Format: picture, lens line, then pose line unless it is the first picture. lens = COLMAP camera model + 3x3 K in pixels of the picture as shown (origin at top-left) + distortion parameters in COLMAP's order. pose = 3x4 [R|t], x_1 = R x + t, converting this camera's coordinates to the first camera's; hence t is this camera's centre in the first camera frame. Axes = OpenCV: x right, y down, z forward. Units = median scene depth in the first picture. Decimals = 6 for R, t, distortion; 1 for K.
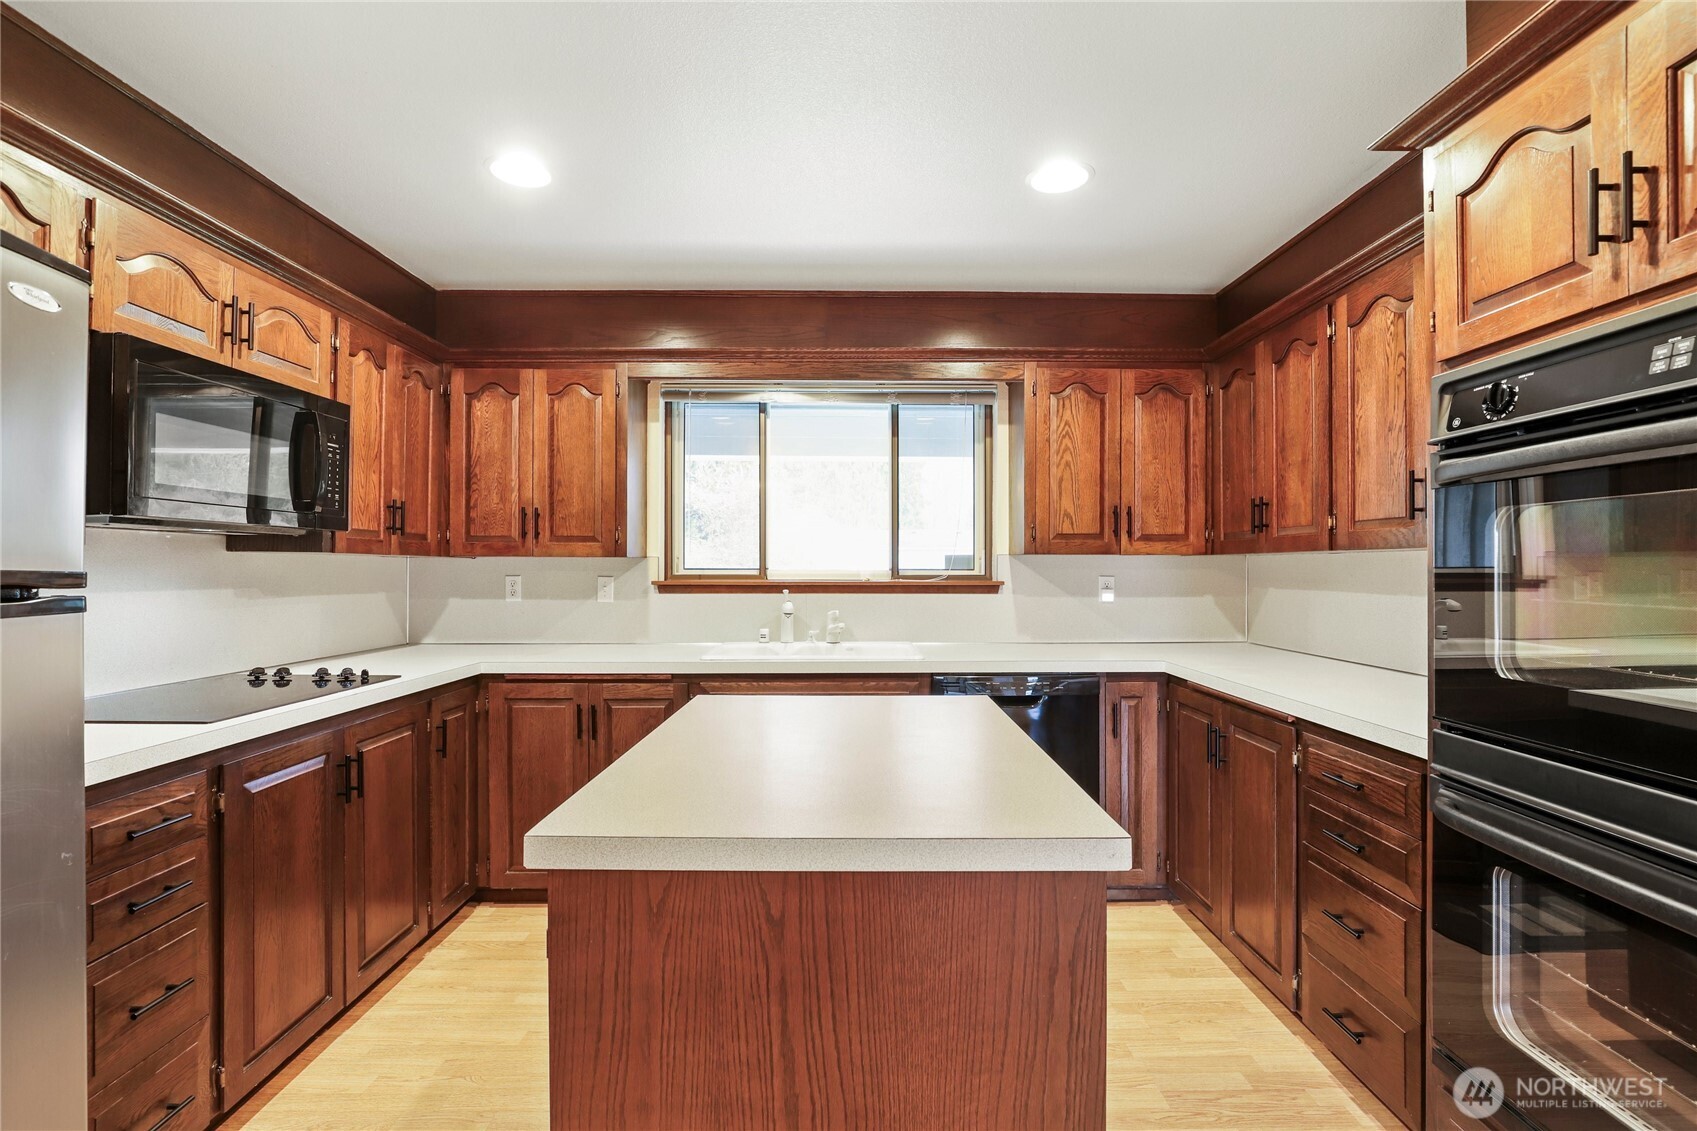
lens RADIAL K [[797.3, 0, 848.5], [0, 797.3, 565.5], [0, 0, 1]] dist [-0.000244, 0.000061]
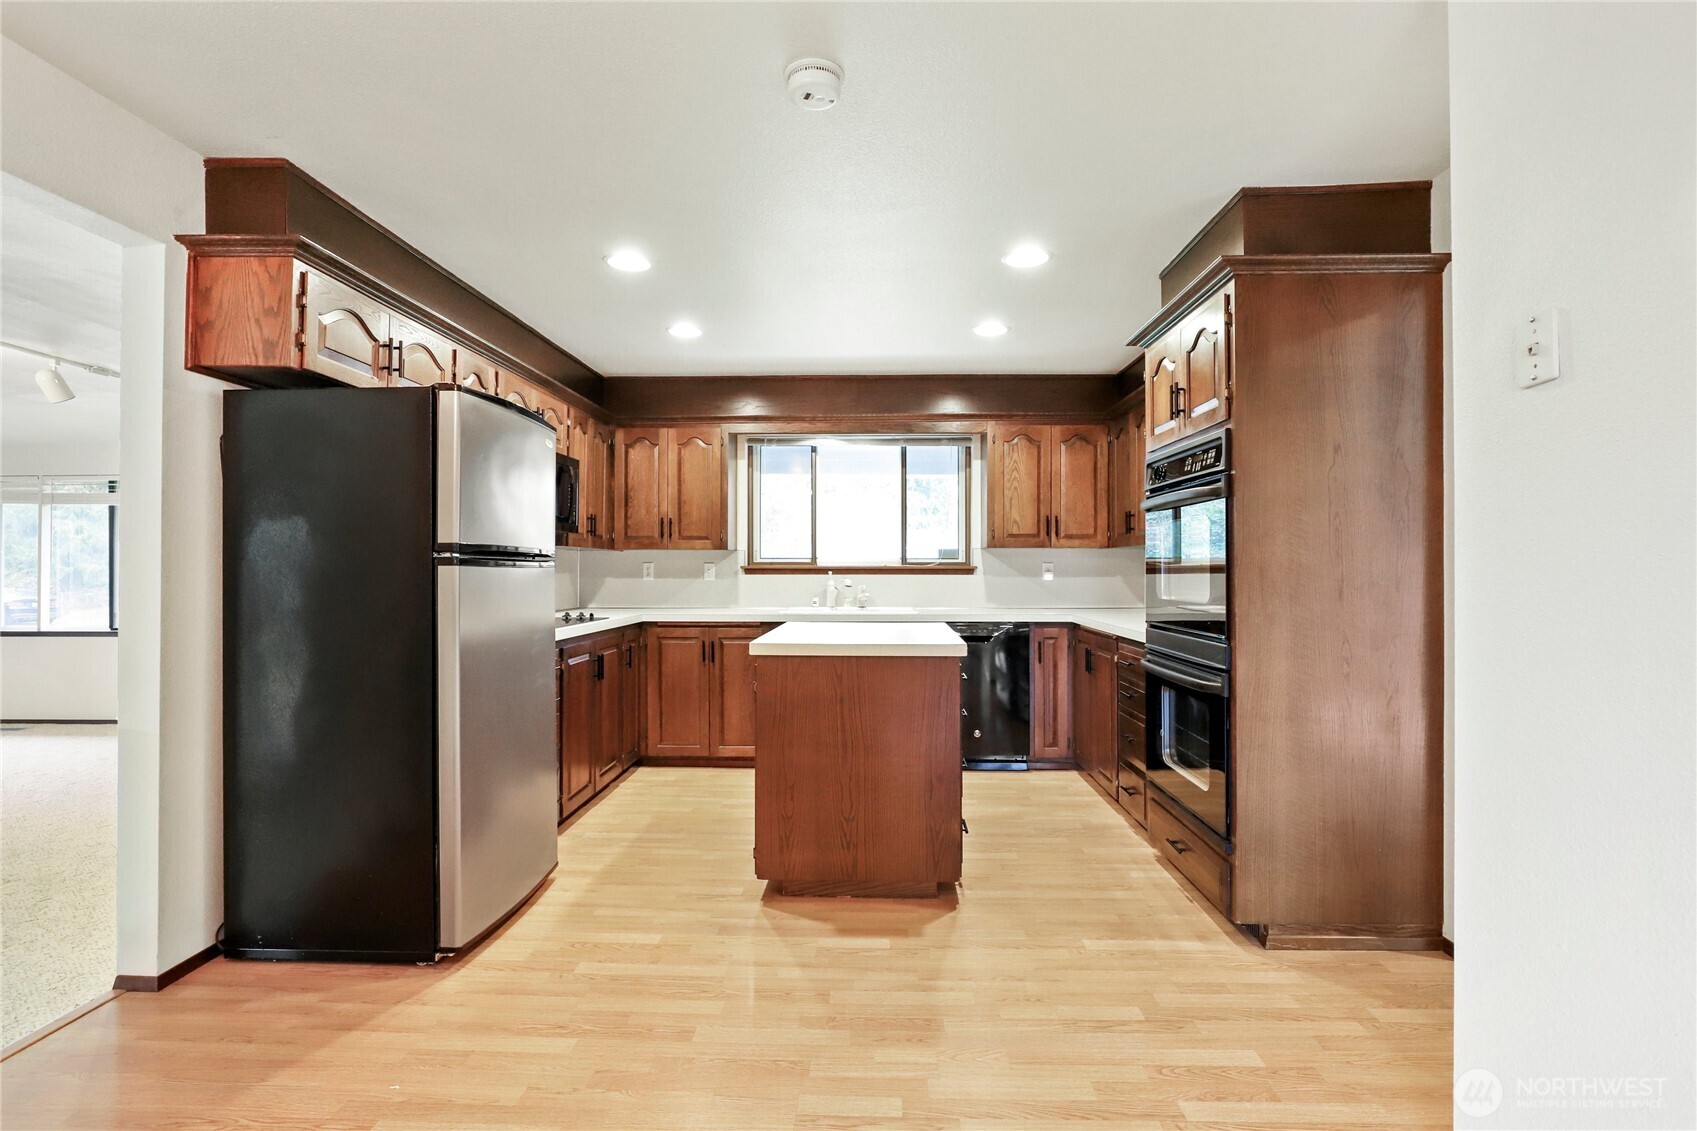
lens RADIAL K [[797.3, 0, 848.5], [0, 797.3, 565.5], [0, 0, 1]] dist [-0.000244, 0.000061]
pose [[0.999269, -0.000258, -0.038234, 0.014145], [0.000247, 1.000000, -0.000270, 0.020337], [0.038234, 0.000260, 0.999269, -0.530502]]
